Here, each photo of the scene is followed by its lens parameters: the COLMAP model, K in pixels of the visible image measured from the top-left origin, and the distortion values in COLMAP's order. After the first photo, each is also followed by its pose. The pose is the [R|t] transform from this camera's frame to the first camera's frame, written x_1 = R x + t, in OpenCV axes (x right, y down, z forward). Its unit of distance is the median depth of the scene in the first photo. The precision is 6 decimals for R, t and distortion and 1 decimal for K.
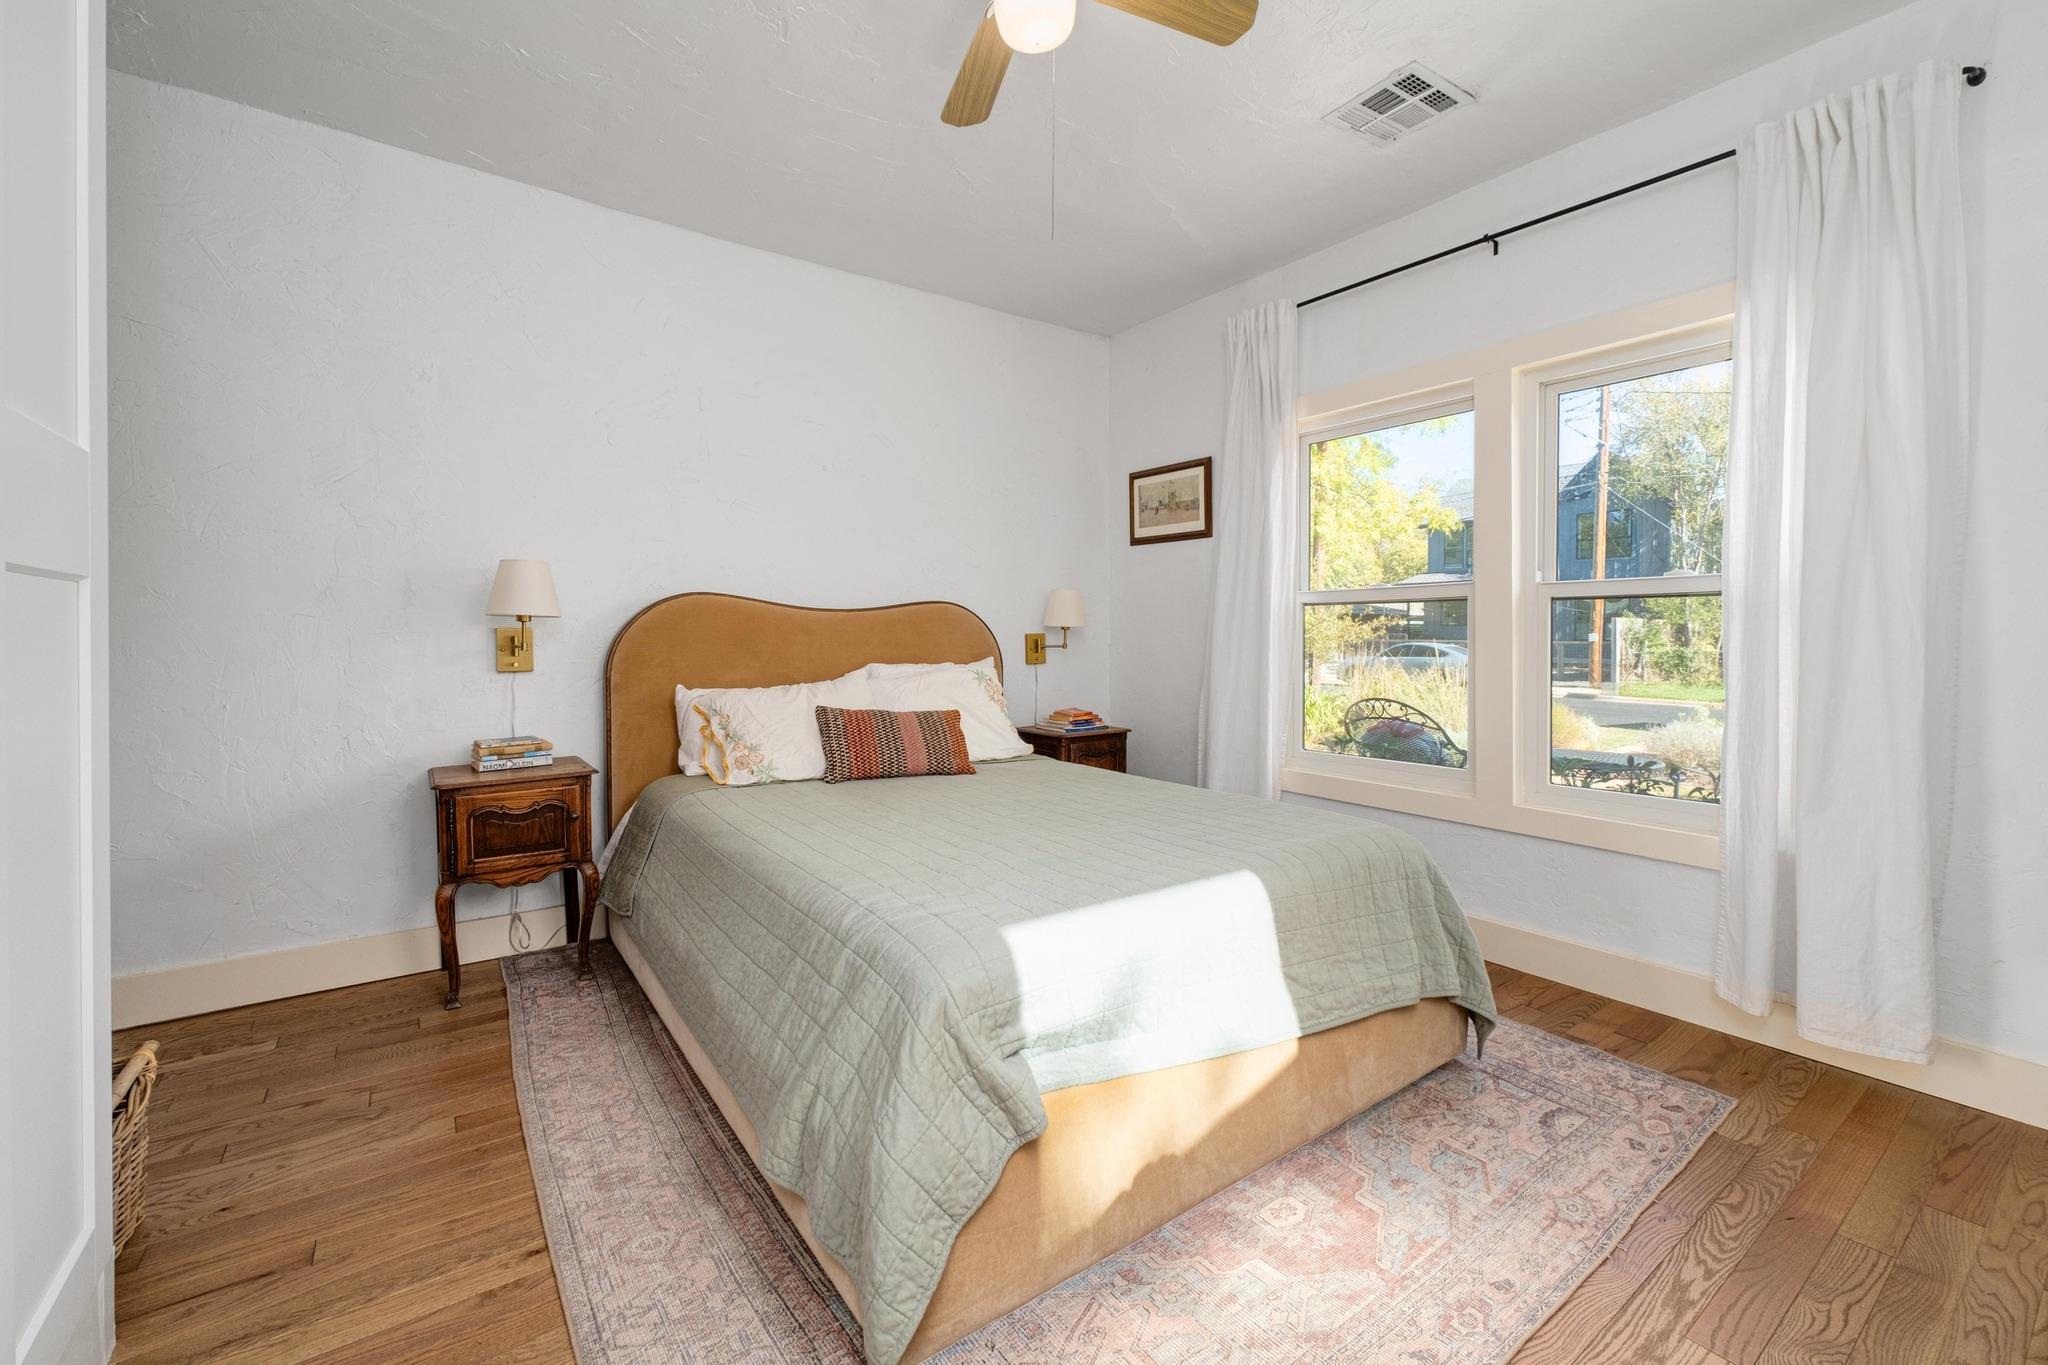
lens RADIAL K [[867.5, 0, 1031.5], [0, 867.5, 674.4], [0, 0, 1]] dist [-0.021592, 0.010084]
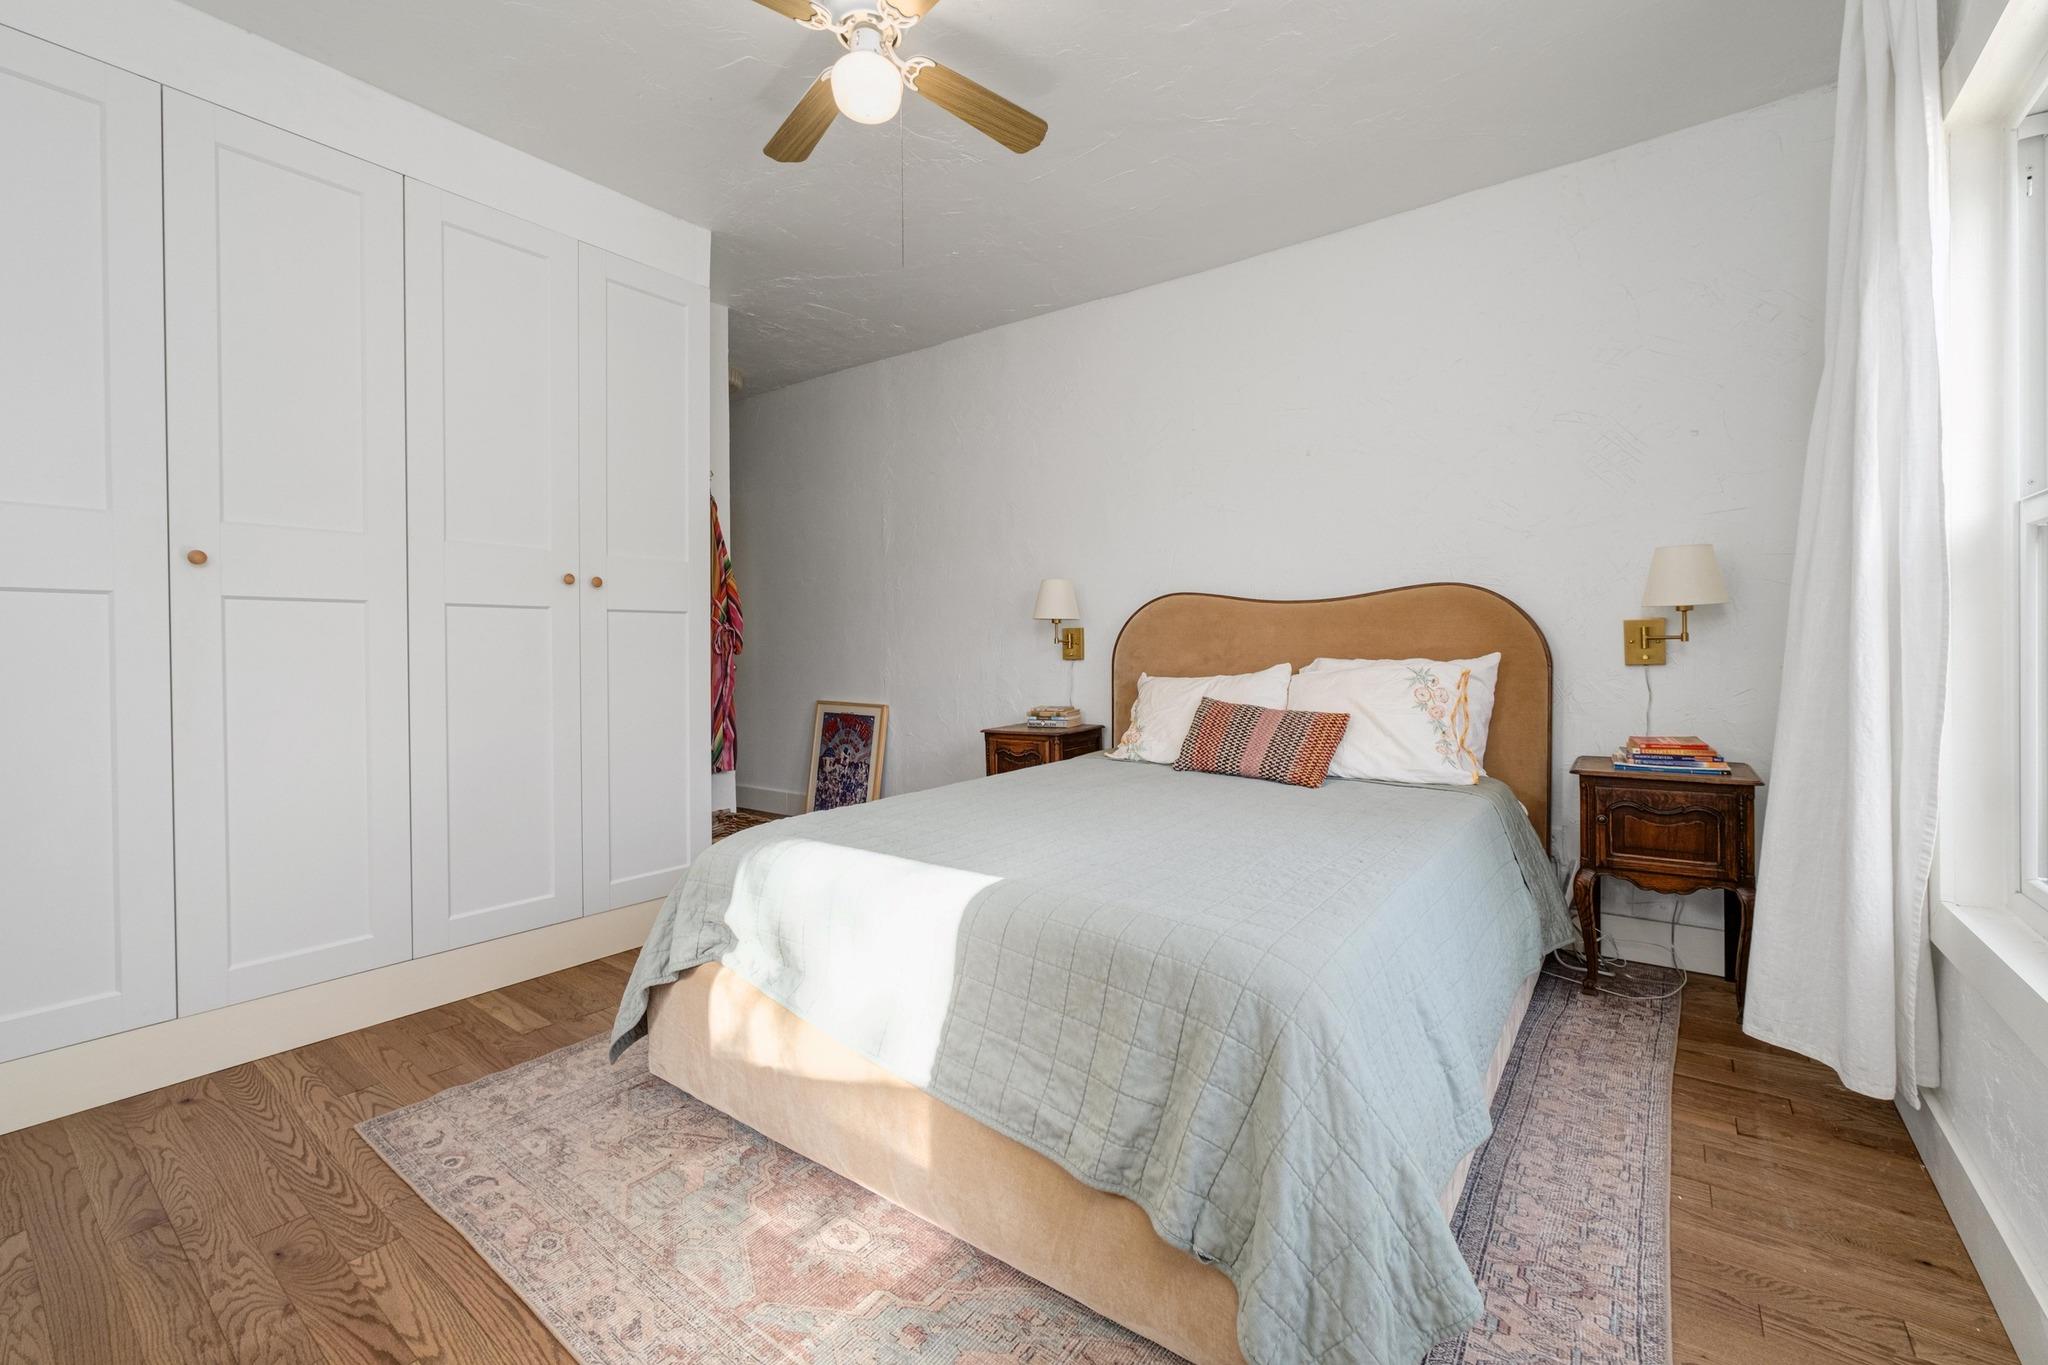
lens RADIAL K [[867.5, 0, 1031.5], [0, 867.5, 674.4], [0, 0, 1]] dist [-0.021592, 0.010084]
pose [[0.297692, 0.035217, -0.954012, 0.653923], [-0.025472, 0.999257, 0.028939, -0.015573], [0.954322, 0.015686, 0.298367, 0.476380]]
